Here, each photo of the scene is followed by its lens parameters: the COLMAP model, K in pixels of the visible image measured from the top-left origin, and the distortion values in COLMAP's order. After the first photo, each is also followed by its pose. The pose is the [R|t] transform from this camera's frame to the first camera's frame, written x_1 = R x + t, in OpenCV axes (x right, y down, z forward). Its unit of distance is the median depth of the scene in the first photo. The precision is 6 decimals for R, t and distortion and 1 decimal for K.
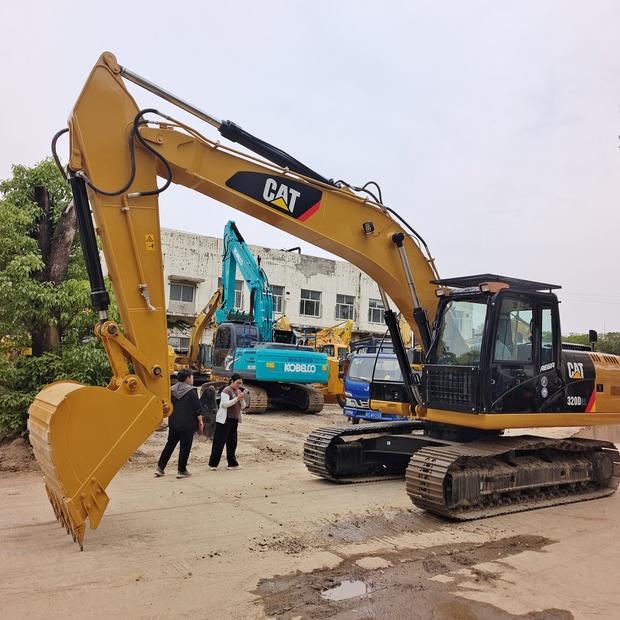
lens RADIAL K [[574.9, 0, 314.9], [0, 574.9, 310.7], [0, 0, 1]] dist [-0.005111, 0.003663]
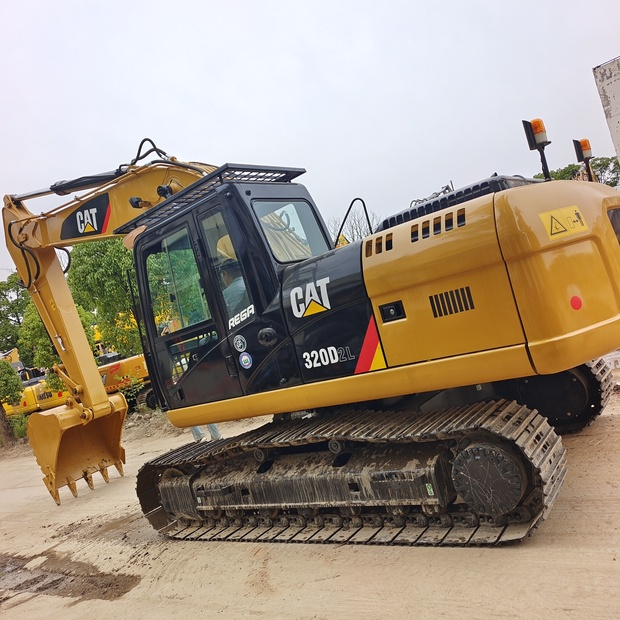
lens RADIAL K [[574.9, 0, 314.9], [0, 574.9, 310.7], [0, 0, 1]] dist [-0.005111, 0.003663]
pose [[0.286348, -0.139400, -0.947931, 1.074255], [0.372582, 0.927692, -0.023875, 0.146542], [0.882716, -0.346345, 0.317580, 0.965121]]
